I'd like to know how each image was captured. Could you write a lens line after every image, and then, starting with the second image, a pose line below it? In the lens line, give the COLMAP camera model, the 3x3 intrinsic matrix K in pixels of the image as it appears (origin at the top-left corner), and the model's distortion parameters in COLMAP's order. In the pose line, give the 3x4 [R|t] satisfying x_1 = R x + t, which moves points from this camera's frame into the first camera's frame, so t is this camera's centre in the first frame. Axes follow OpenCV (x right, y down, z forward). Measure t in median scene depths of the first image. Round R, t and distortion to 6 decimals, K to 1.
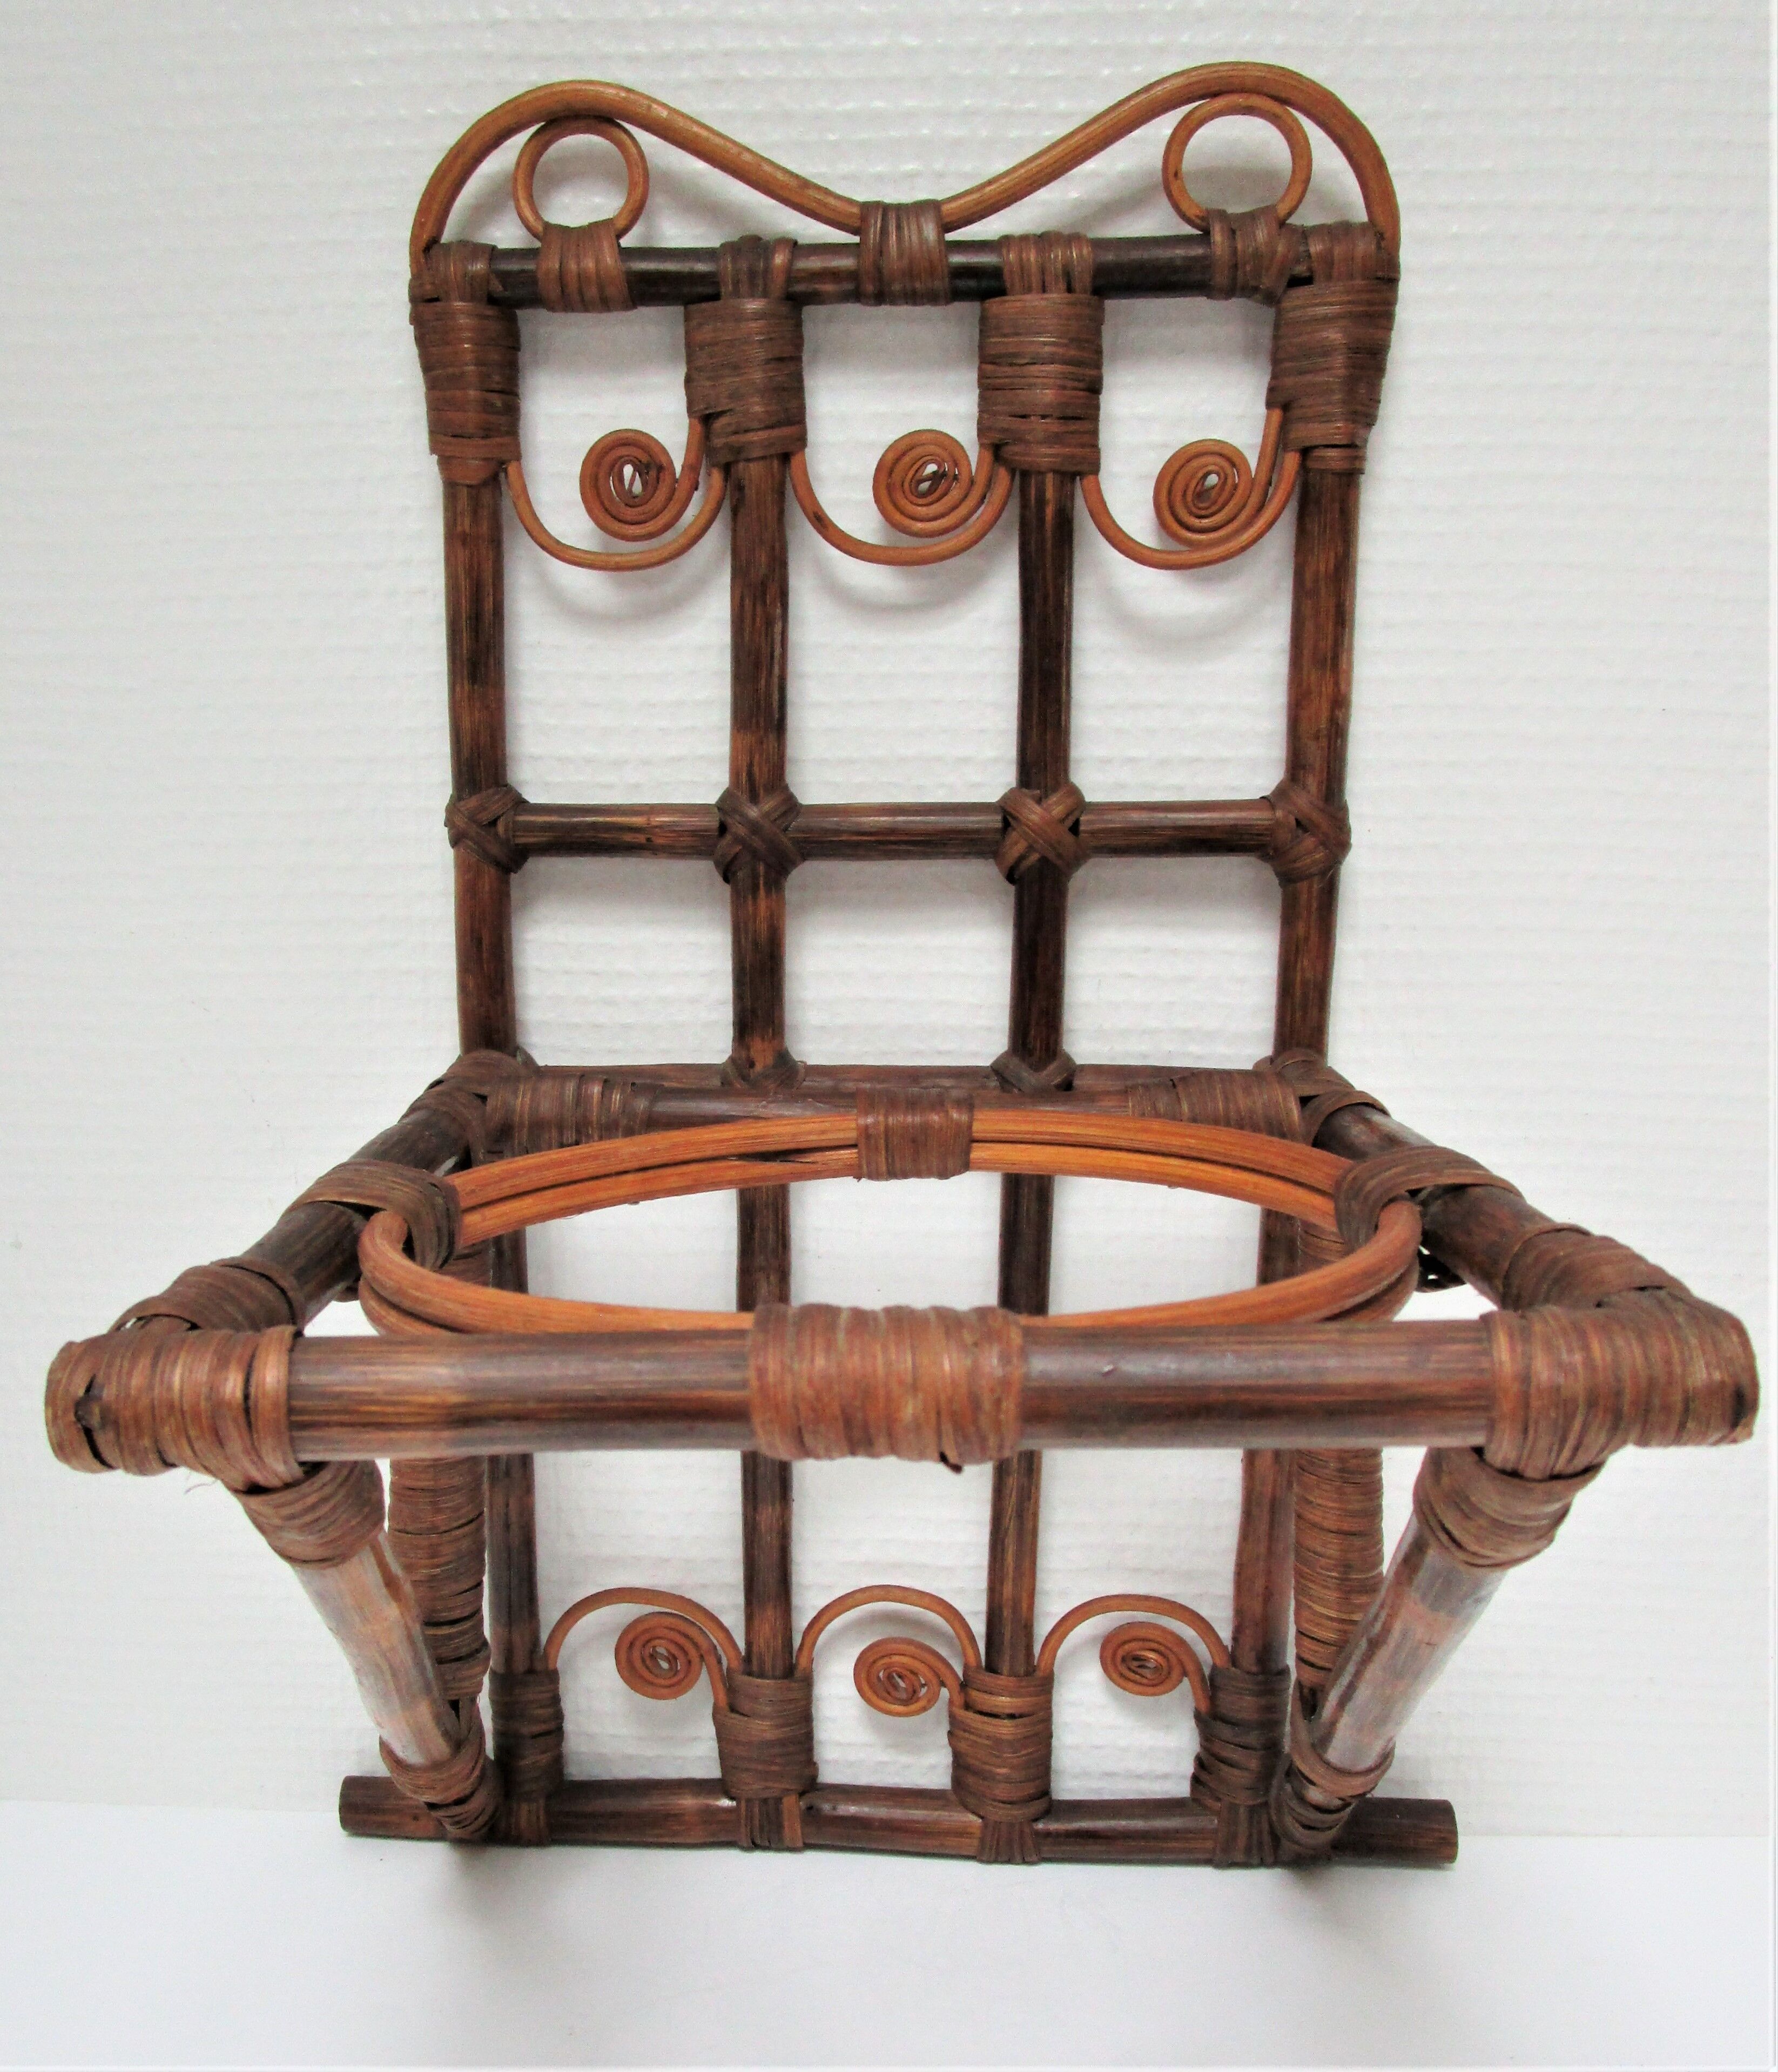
lens RADIAL K [[1633.2, 0, 864.7], [0, 1633.2, 1219.9], [0, 0, 1]] dist [-0.006657, 0.002747]
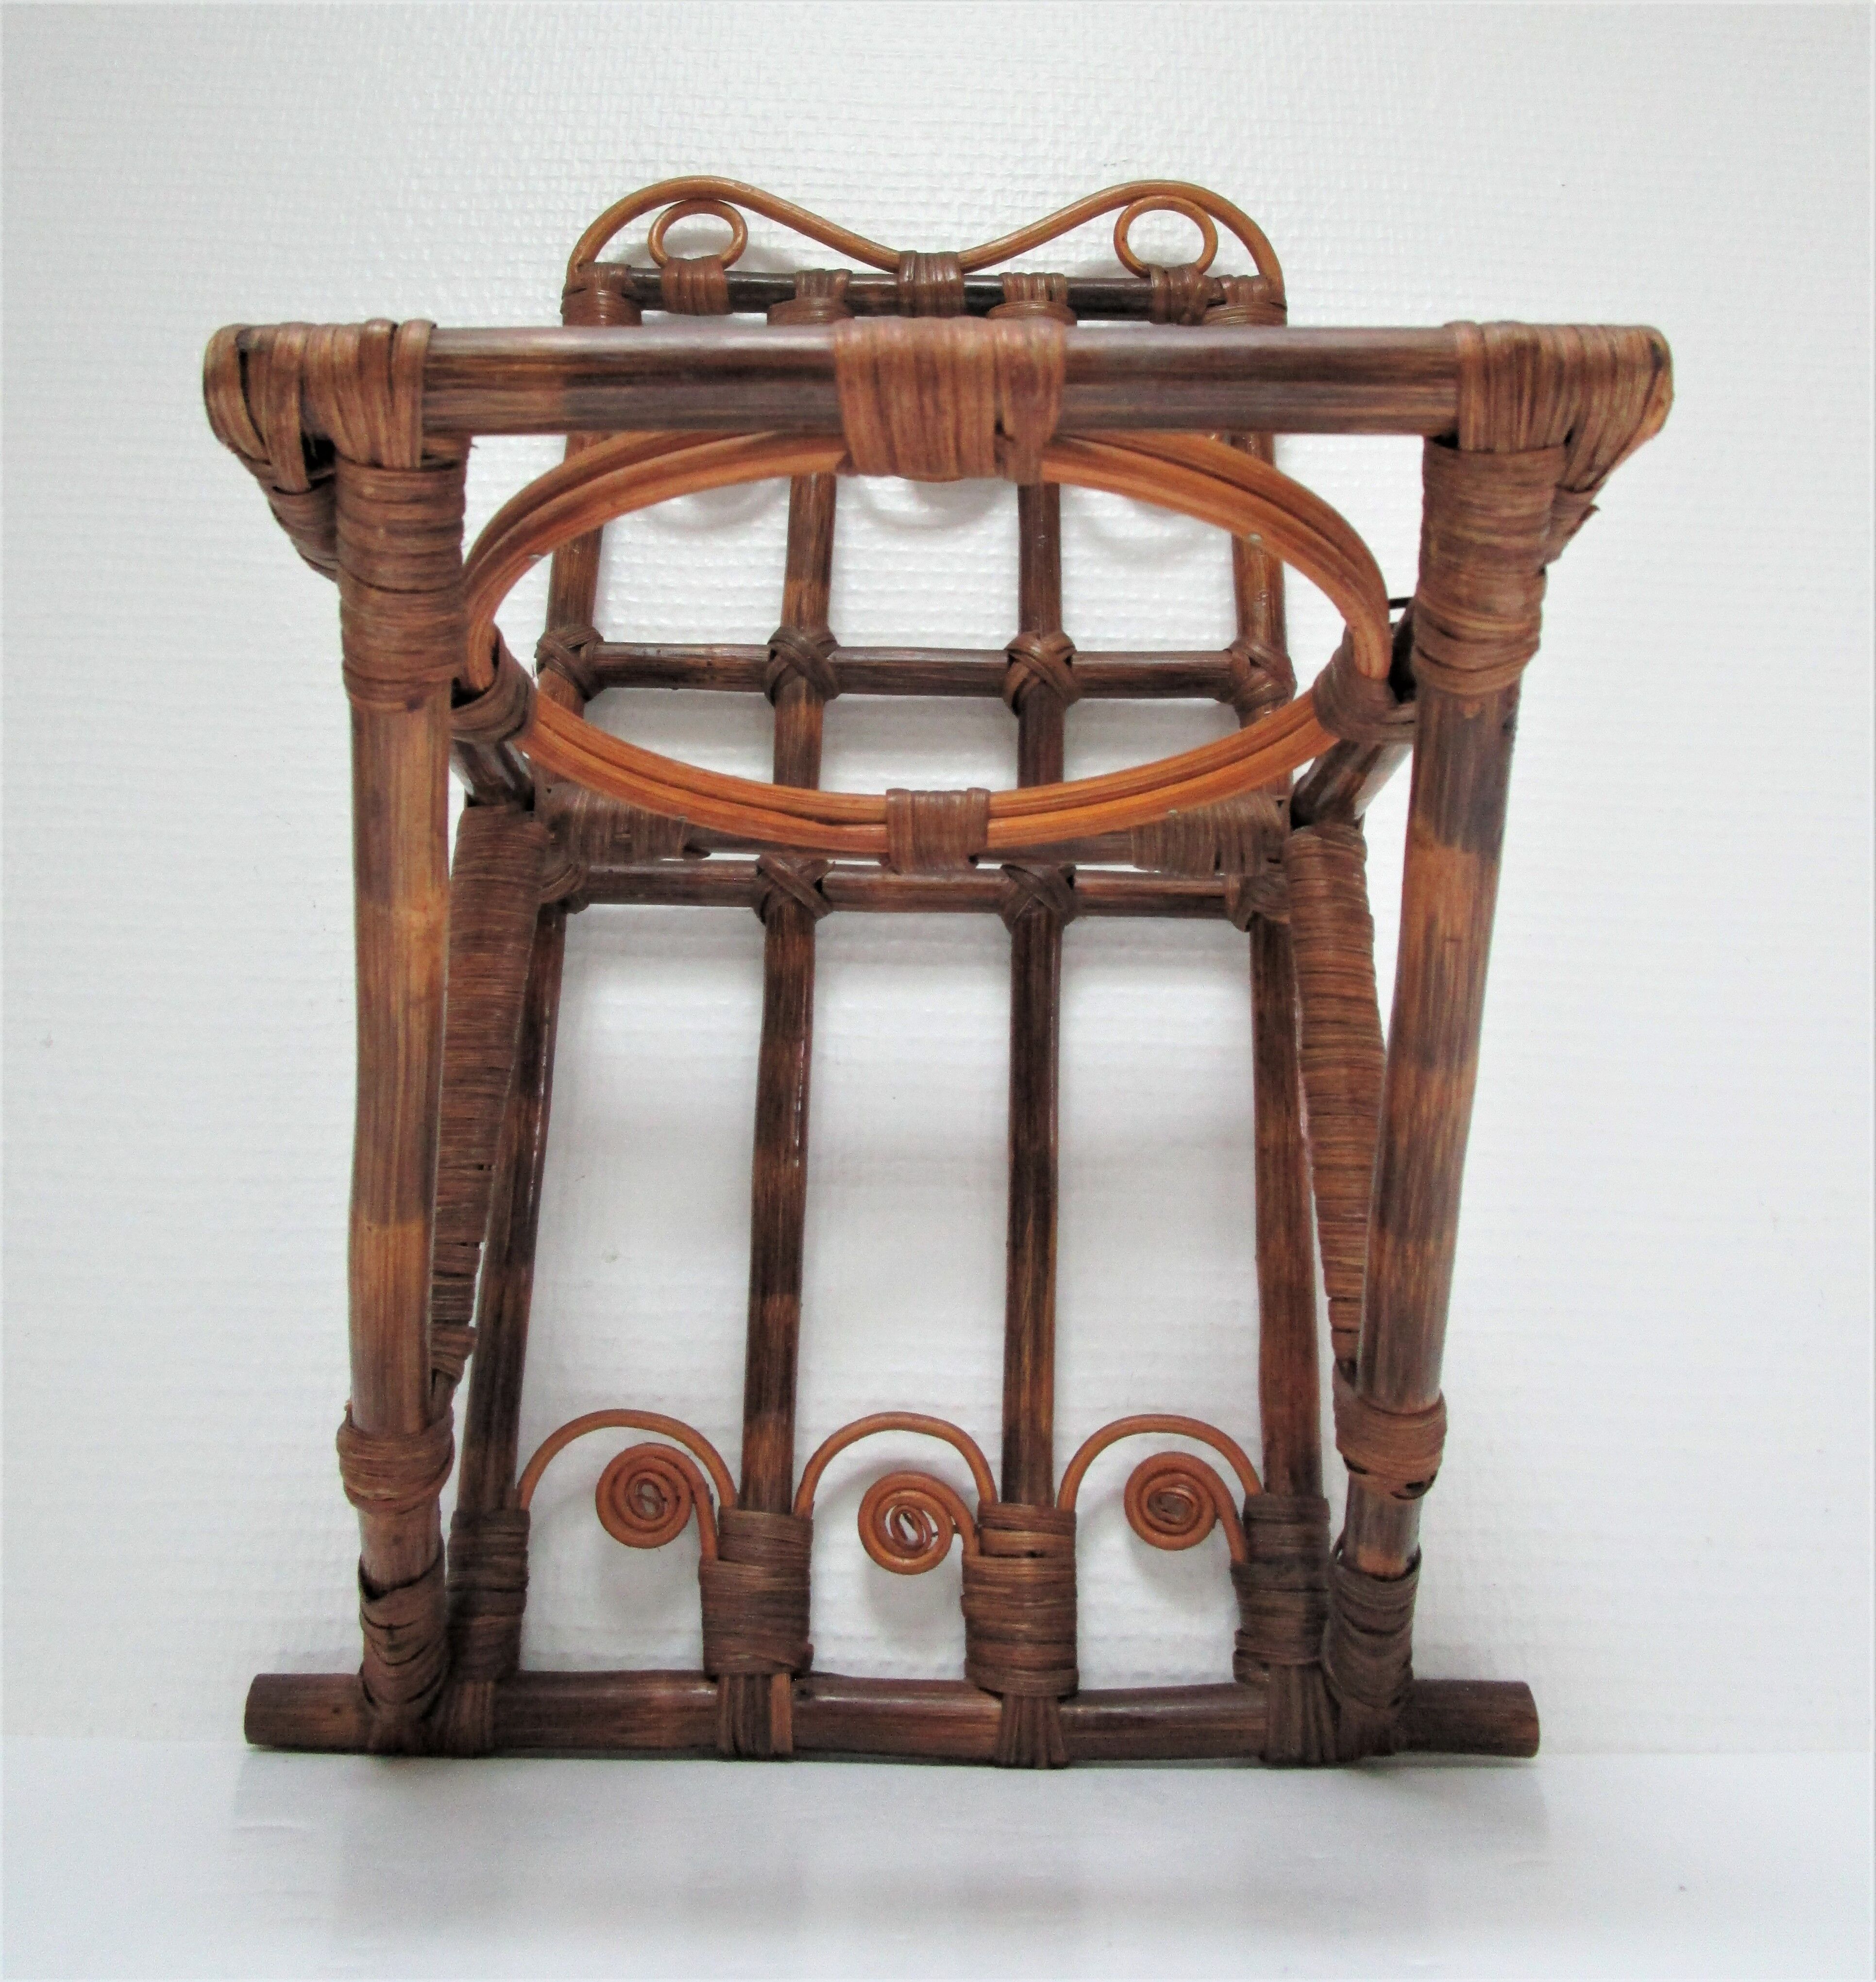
lens RADIAL K [[1540.4, 0, 938.0], [0, 1540.4, 991.0], [0, 0, 1]] dist [-0.004532, 0.000111]
pose [[0.998086, 0.029266, 0.054478, -0.021357], [-0.000377, 0.883788, -0.467887, 0.507559], [-0.061840, 0.466971, 0.882108, 0.121887]]
